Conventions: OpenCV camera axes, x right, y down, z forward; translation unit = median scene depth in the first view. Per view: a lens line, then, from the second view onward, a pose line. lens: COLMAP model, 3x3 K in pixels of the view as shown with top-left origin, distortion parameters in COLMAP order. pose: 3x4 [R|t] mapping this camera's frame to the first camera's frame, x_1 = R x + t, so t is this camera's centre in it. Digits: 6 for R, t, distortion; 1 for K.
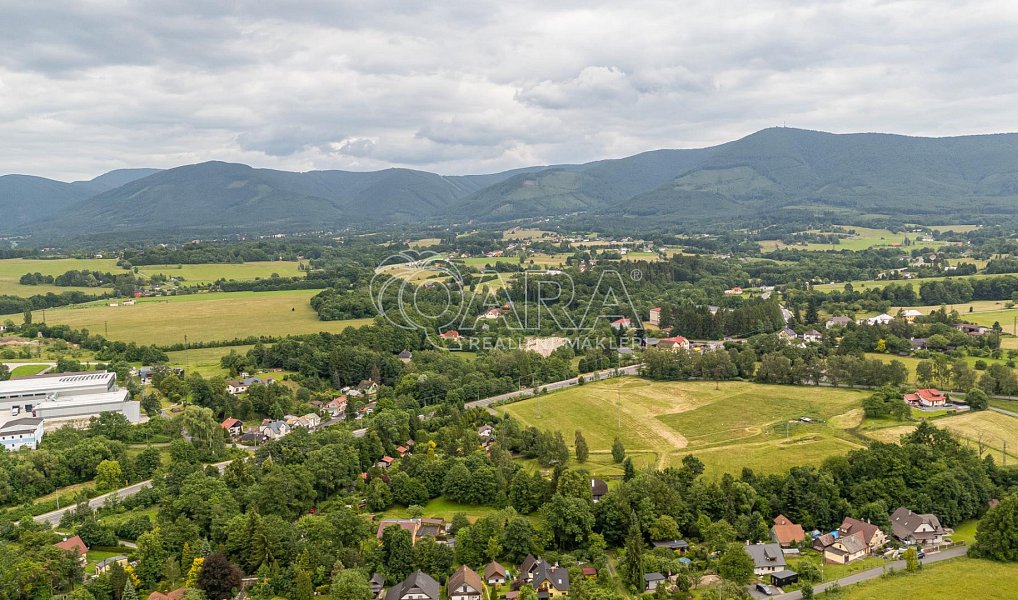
lens RADIAL K [[830.5, 0, 509.0], [0, 830.5, 300.0], [0, 0, 1]] dist [0.046024, -0.061431]
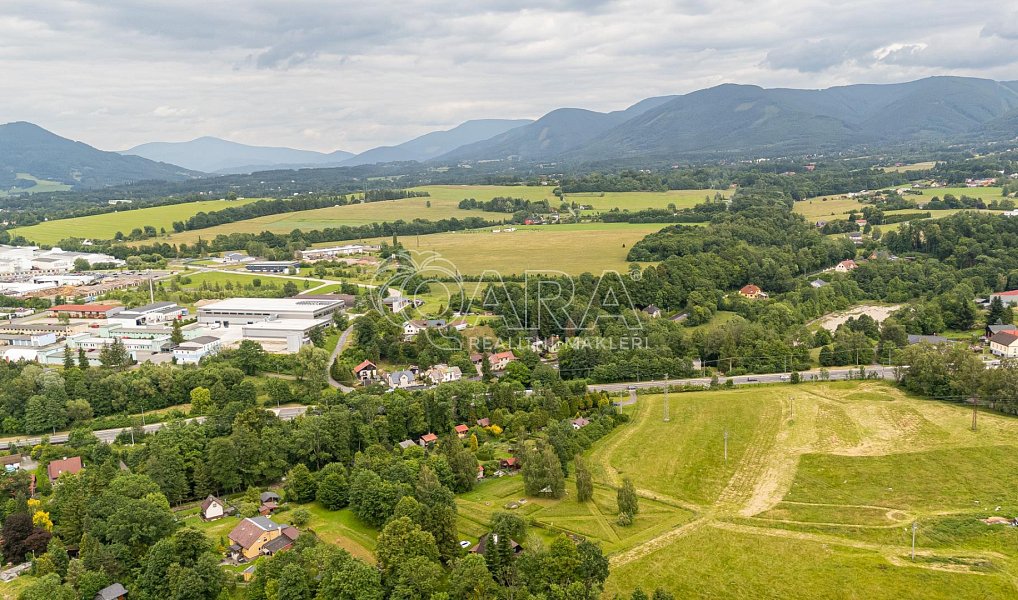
lens RADIAL K [[830.5, 0, 509.0], [0, 830.5, 300.0], [0, 0, 1]] dist [0.046024, -0.061431]
pose [[0.775781, 0.098397, -0.623284, 0.083943], [-0.041140, 0.993552, 0.105645, -0.008056], [0.629660, -0.056316, 0.774827, 0.078348]]
